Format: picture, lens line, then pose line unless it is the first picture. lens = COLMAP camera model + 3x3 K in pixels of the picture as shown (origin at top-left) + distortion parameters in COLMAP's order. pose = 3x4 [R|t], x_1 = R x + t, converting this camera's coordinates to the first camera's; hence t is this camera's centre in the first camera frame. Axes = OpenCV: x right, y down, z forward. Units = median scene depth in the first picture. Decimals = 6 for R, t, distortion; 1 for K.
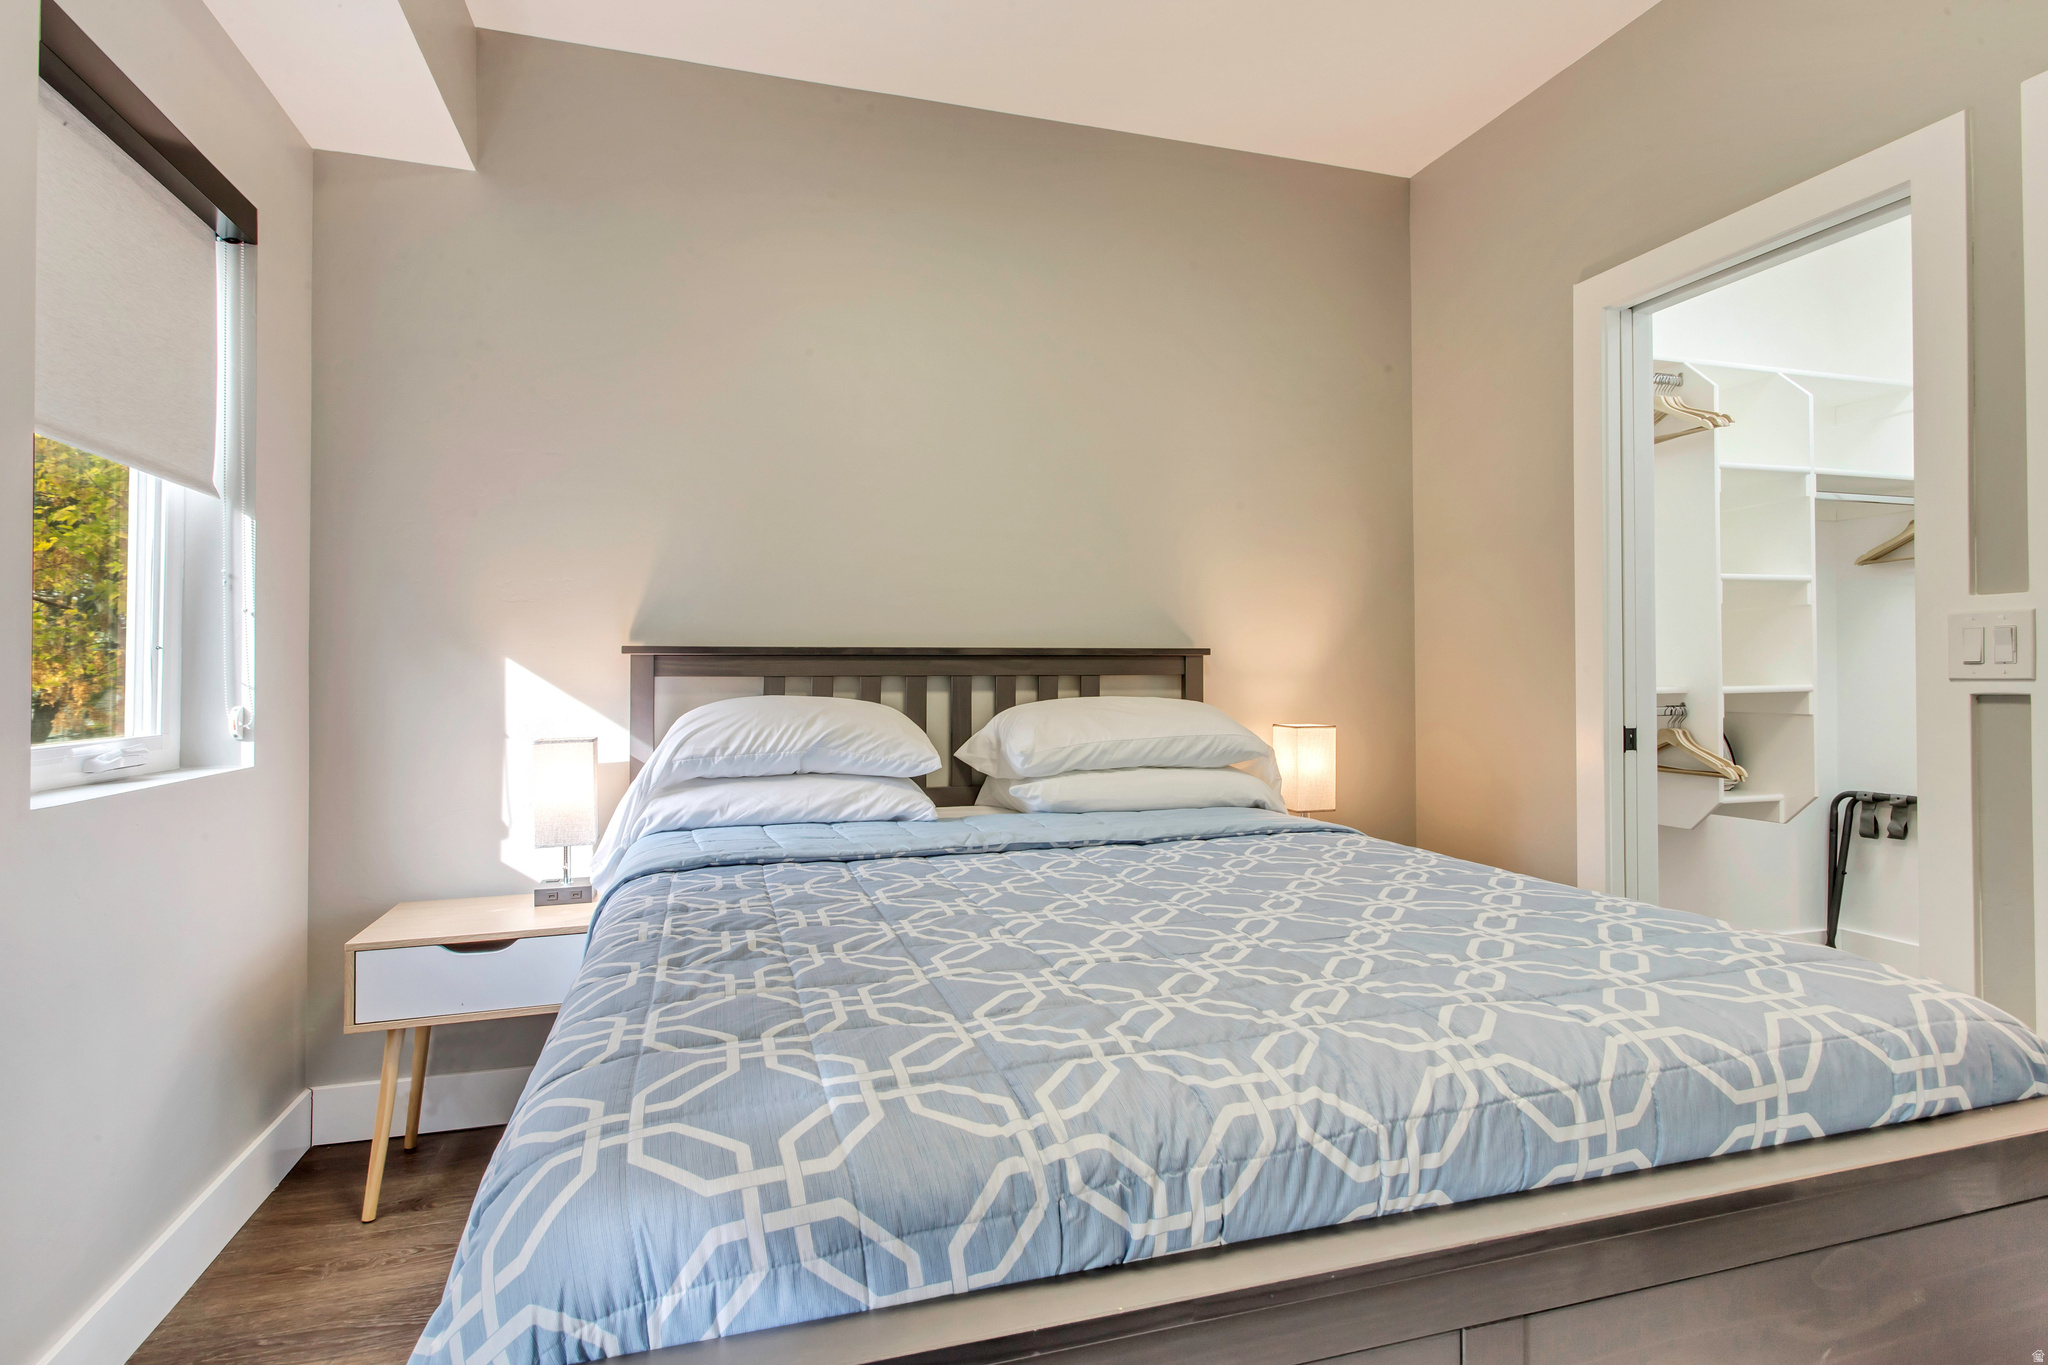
lens RADIAL K [[1059.9, 0, 1024.0], [0, 1059.9, 682.5], [0, 0, 1]] dist [0.001227, 0.000161]
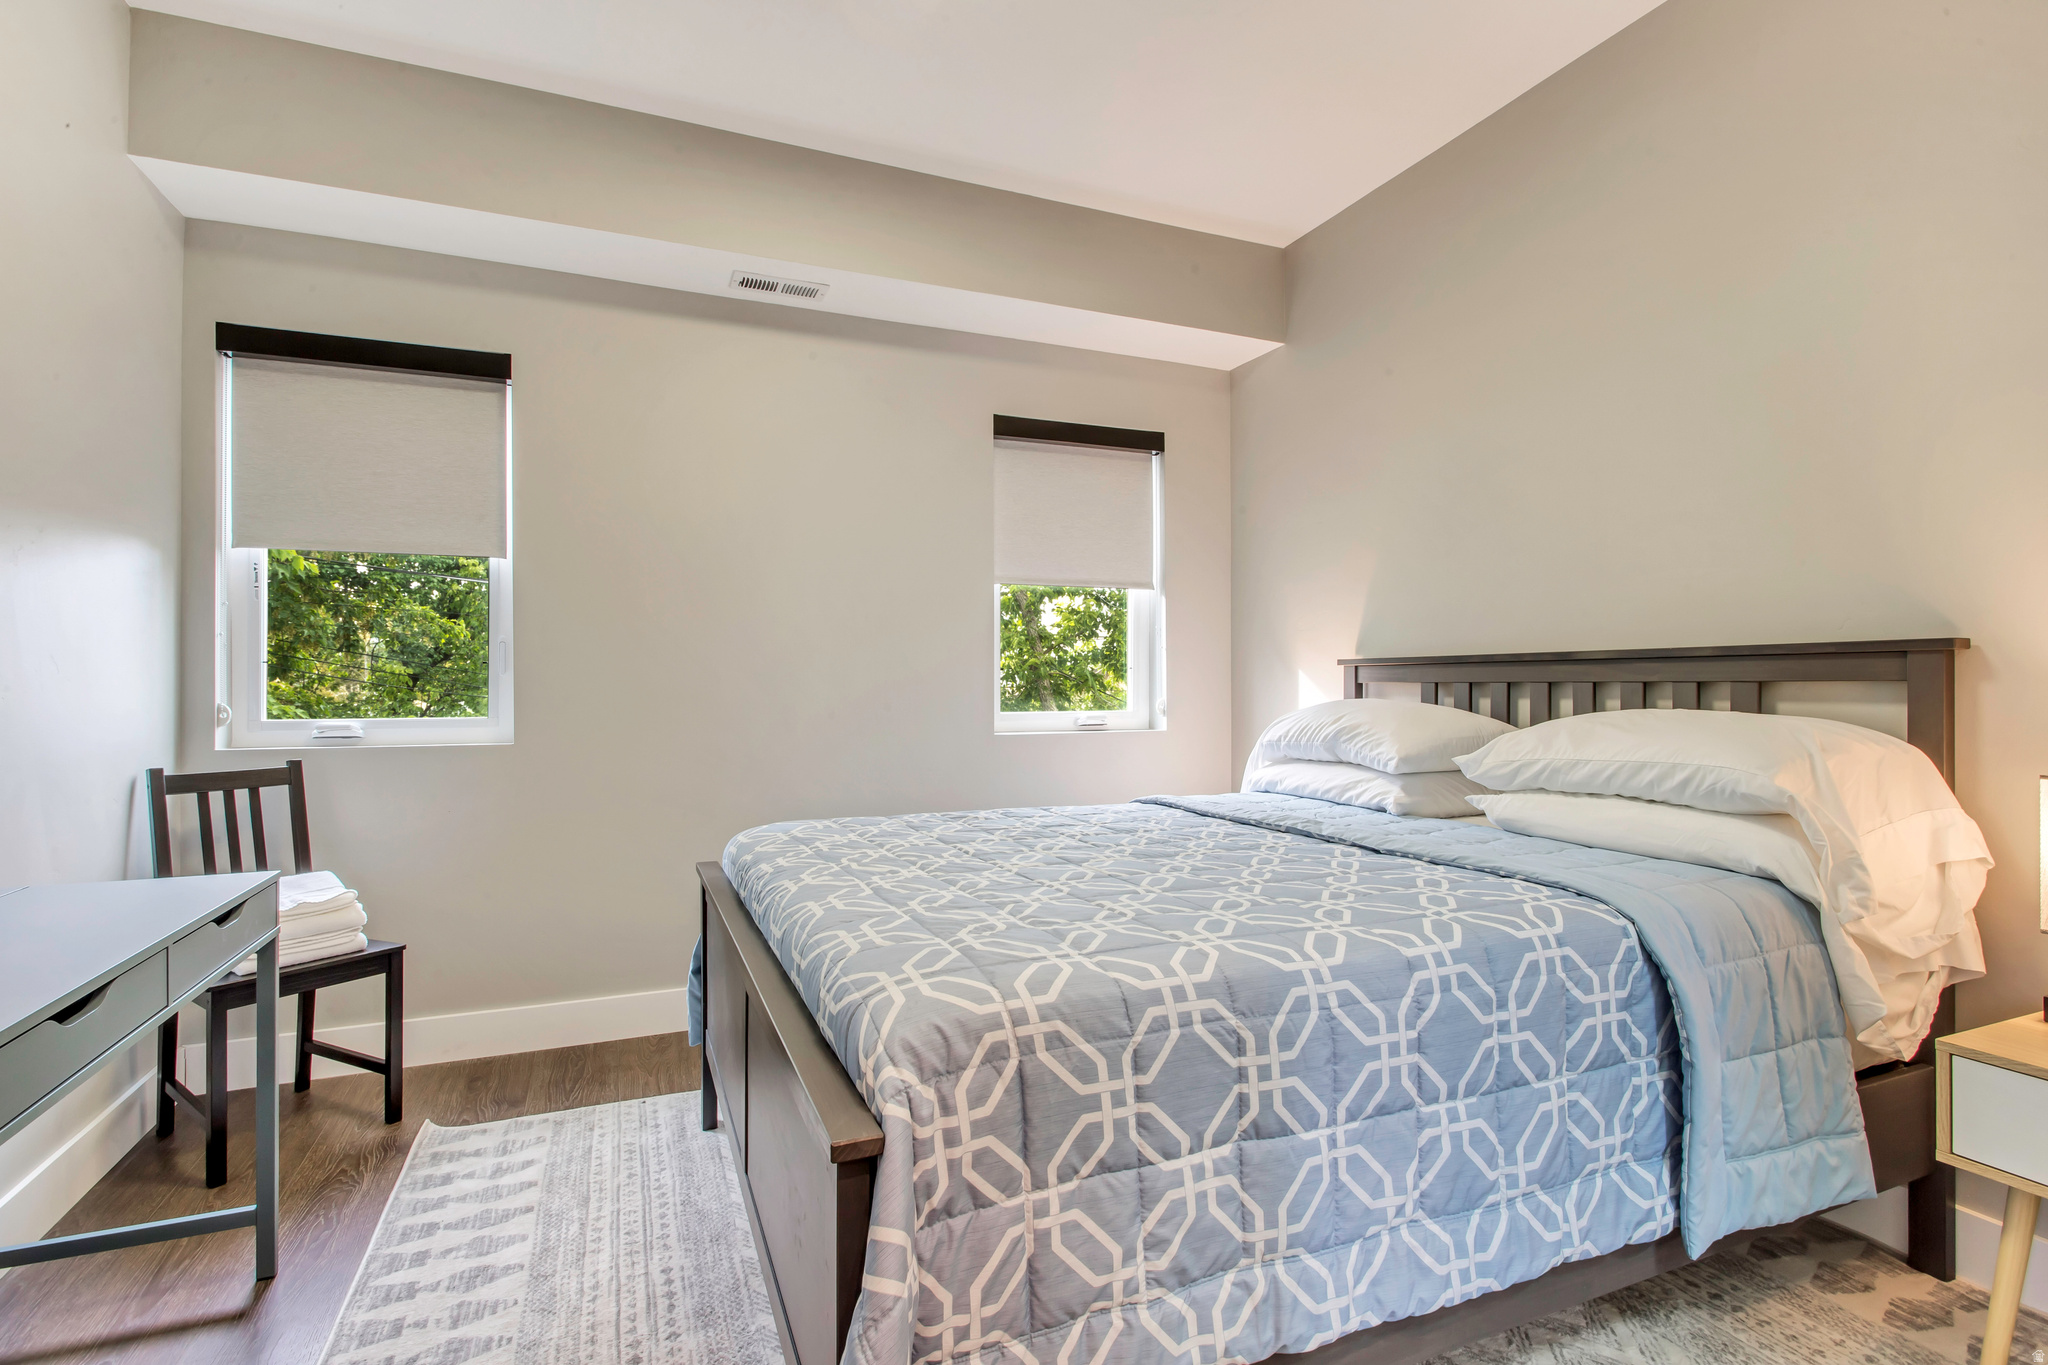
lens RADIAL K [[957.7, 0, 1024.0], [0, 957.7, 682.5], [0, 0, 1]] dist [-0.000162, -0.000019]
pose [[0.101738, 0.000367, -0.994811, 0.803434], [-0.011428, 0.999934, -0.000800, -0.000957], [0.994746, 0.011451, 0.101735, 0.491343]]
